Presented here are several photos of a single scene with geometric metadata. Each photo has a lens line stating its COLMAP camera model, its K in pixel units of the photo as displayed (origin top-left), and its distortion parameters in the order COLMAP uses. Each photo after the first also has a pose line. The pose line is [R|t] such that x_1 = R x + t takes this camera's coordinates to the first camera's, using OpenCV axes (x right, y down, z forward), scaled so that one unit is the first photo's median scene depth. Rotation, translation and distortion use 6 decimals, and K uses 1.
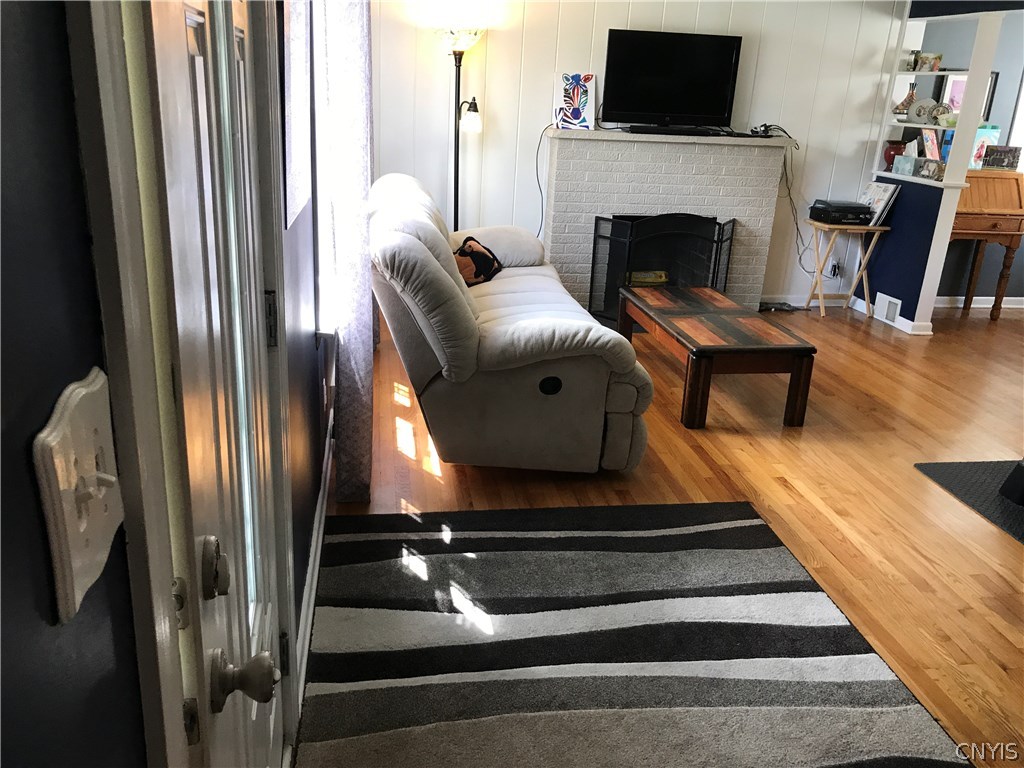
lens RADIAL K [[841.2, 0, 512.0], [0, 841.2, 384.0], [0, 0, 1]] dist [0.008000, 0.016174]
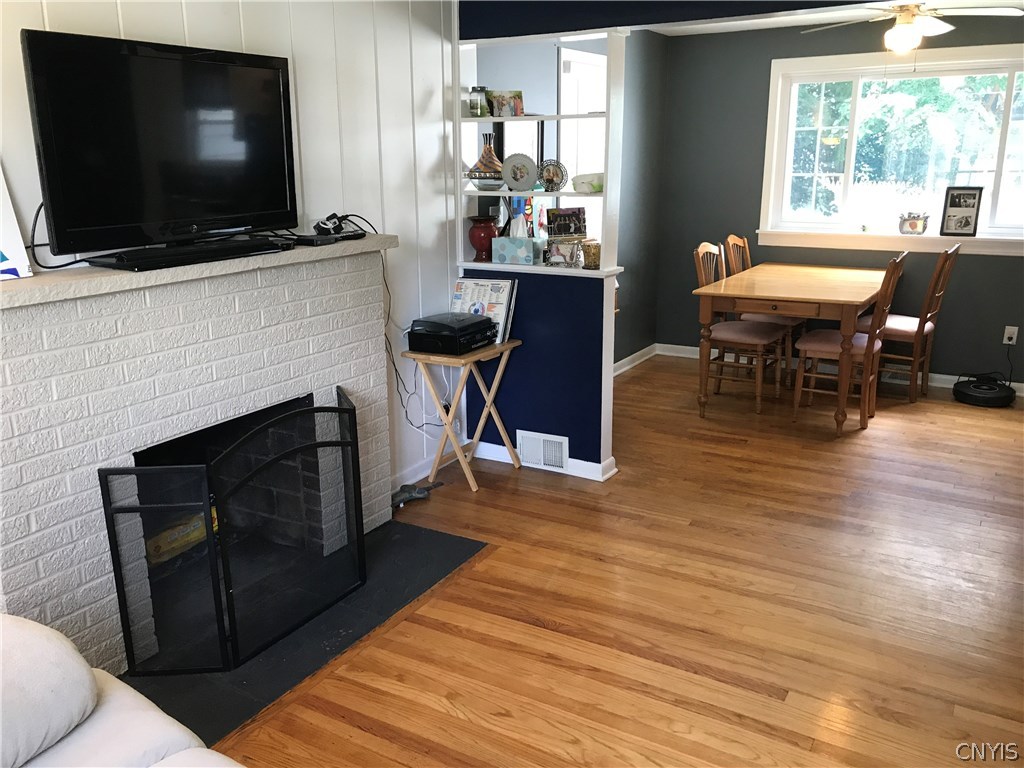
lens RADIAL K [[840.2, 0, 512.0], [0, 840.2, 384.0], [0, 0, 1]] dist [0.112597, -0.197107]
pose [[0.649564, -0.255789, 0.715988, -0.059653], [0.297885, 0.952041, 0.069871, -0.208675], [-0.699522, 0.167896, 0.694607, 0.552037]]
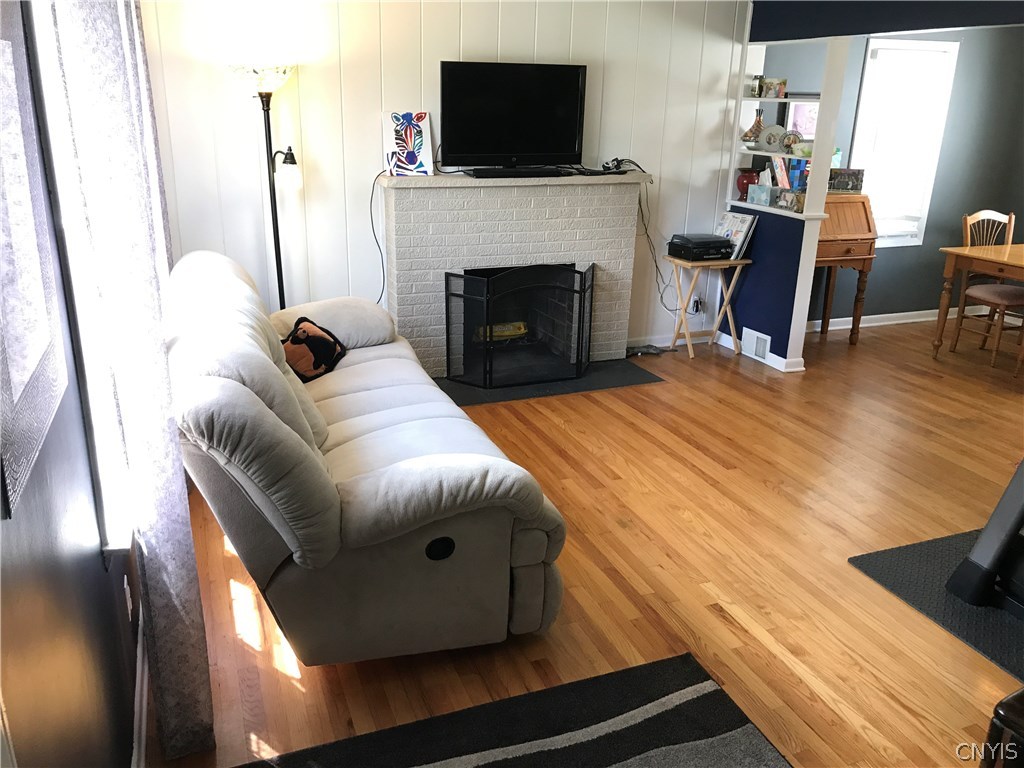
lens RADIAL K [[841.2, 0, 512.0], [0, 841.2, 384.0], [0, 0, 1]] dist [0.008000, 0.016174]
pose [[0.976278, -0.097104, 0.193527, -0.013204], [0.097960, 0.995177, 0.005167, -0.080955], [-0.193095, 0.013914, 0.981081, 0.126334]]
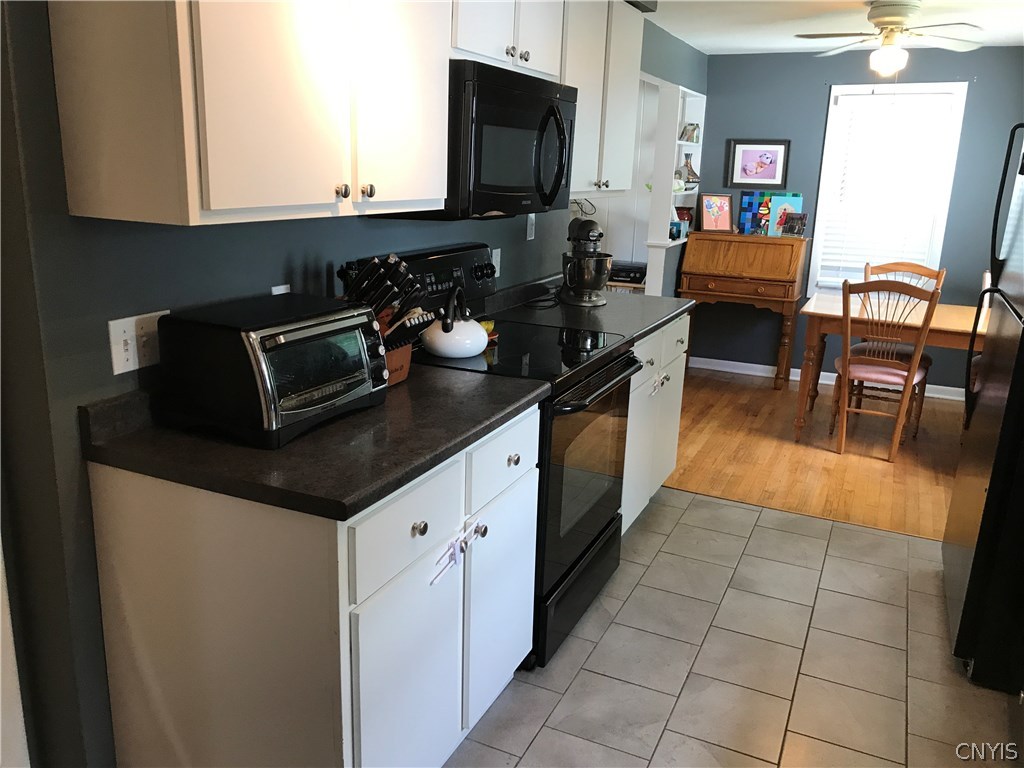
lens RADIAL K [[850.3, 0, 512.0], [0, 850.3, 384.0], [0, 0, 1]] dist [0.034433, -0.031674]
pose [[0.836453, 0.112875, -0.536288, 0.914749], [-0.171487, 0.983327, -0.060504, 0.031132], [0.520517, 0.142575, 0.841864, 0.026696]]
